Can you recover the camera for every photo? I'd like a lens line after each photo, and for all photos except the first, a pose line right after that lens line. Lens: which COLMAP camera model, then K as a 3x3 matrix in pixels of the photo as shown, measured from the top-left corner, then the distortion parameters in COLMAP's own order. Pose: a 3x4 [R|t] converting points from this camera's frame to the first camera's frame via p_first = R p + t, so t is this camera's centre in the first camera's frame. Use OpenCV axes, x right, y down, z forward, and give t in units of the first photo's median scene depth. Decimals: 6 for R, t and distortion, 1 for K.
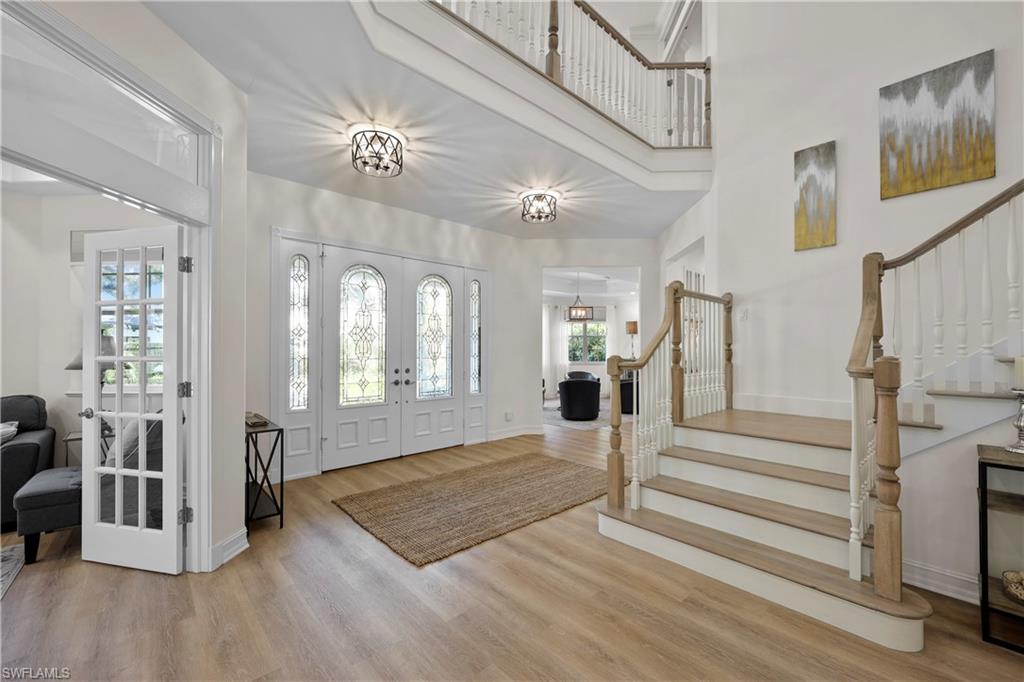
lens RADIAL K [[412.3, 0, 509.3], [0, 412.3, 343.6], [0, 0, 1]] dist [0.001233, -0.000170]
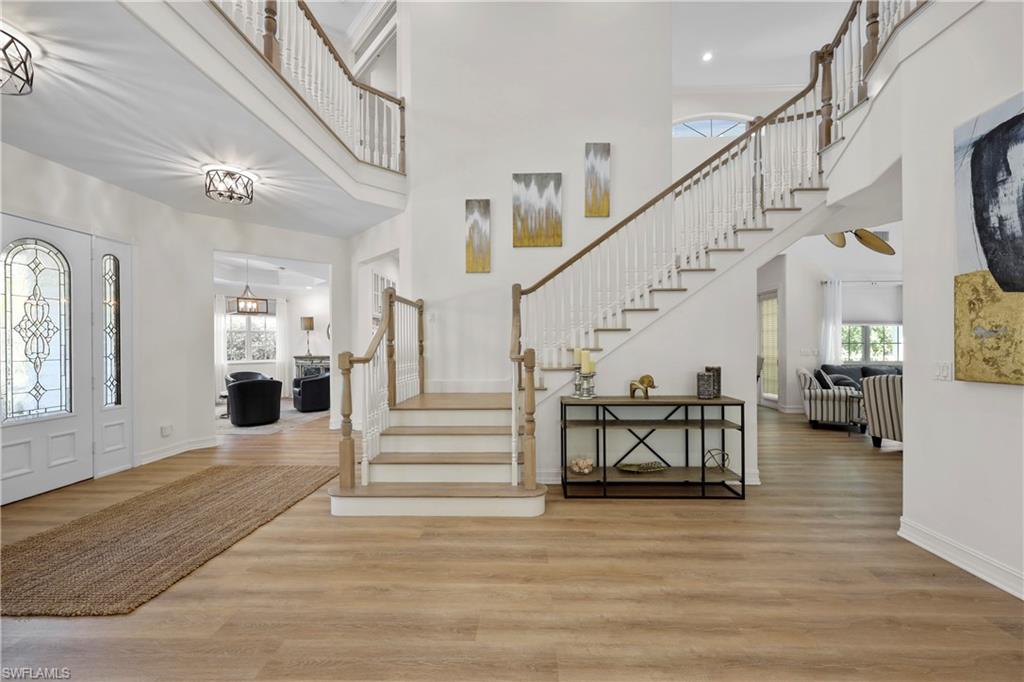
lens RADIAL K [[412.3, 0, 514.8], [0, 412.3, 343.5], [0, 0, 1]] dist [0.001233, -0.000170]
pose [[0.702856, -0.003832, 0.711321, -0.182088], [-0.002270, 0.999968, 0.007630, -0.001183], [-0.711328, -0.006977, 0.702825, -0.080650]]
